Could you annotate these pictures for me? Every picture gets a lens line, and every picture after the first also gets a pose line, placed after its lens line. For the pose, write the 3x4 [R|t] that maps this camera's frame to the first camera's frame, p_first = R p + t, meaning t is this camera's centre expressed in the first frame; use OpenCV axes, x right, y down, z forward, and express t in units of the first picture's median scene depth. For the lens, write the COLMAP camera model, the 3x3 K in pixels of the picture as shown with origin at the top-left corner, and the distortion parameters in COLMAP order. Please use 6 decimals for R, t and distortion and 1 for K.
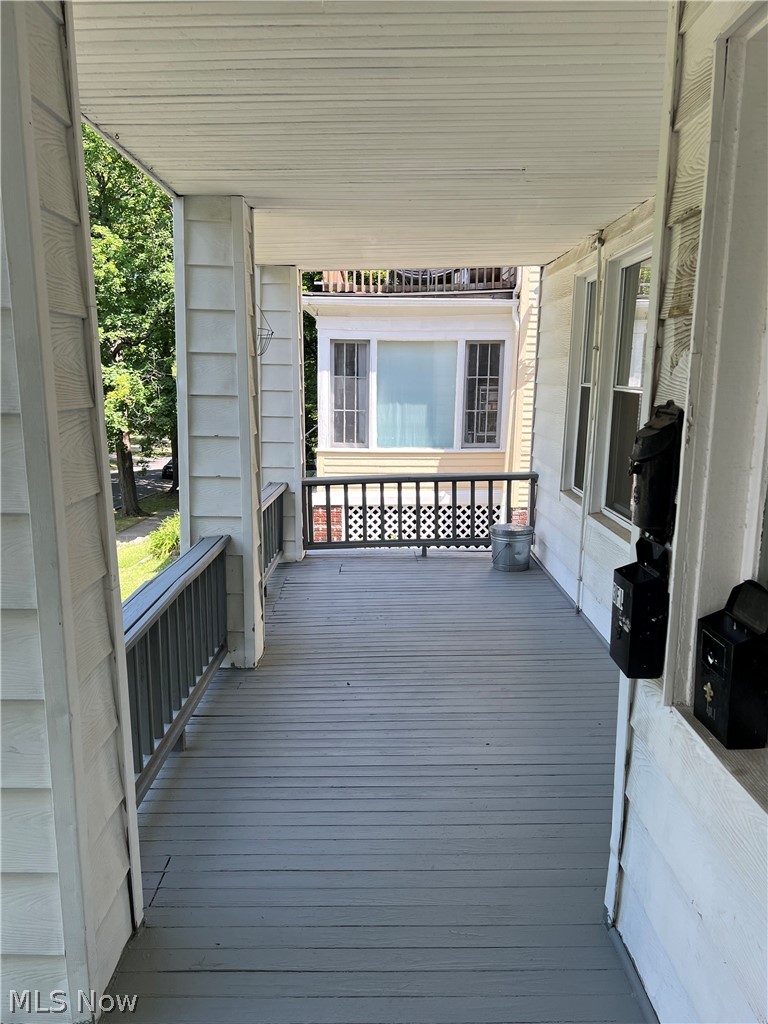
lens RADIAL K [[764.1, 0, 382.9], [0, 764.1, 520.6], [0, 0, 1]] dist [0.057785, -0.070267]
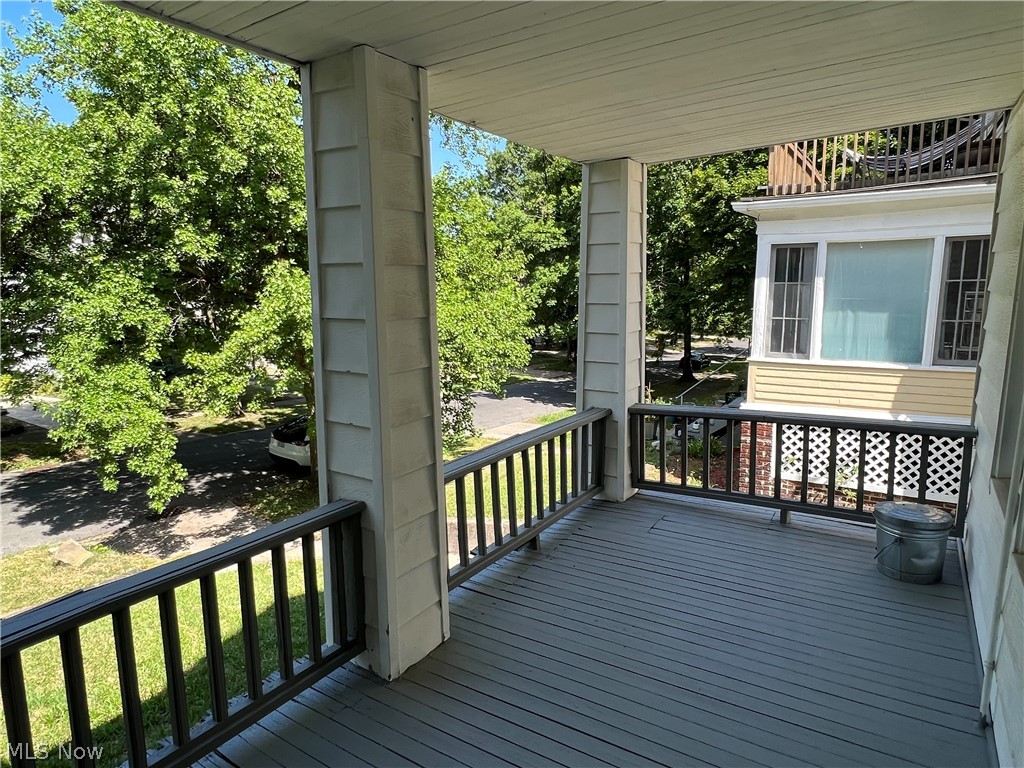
lens RADIAL K [[602.9, 0, 510.7], [0, 602.9, 376.7], [0, 0, 1]] dist [-0.013984, -0.002261]
pose [[0.829465, 0.064167, -0.554860, 0.086001], [-0.082523, 0.996556, -0.008117, -0.039466], [0.552428, 0.052521, 0.831904, 0.206911]]
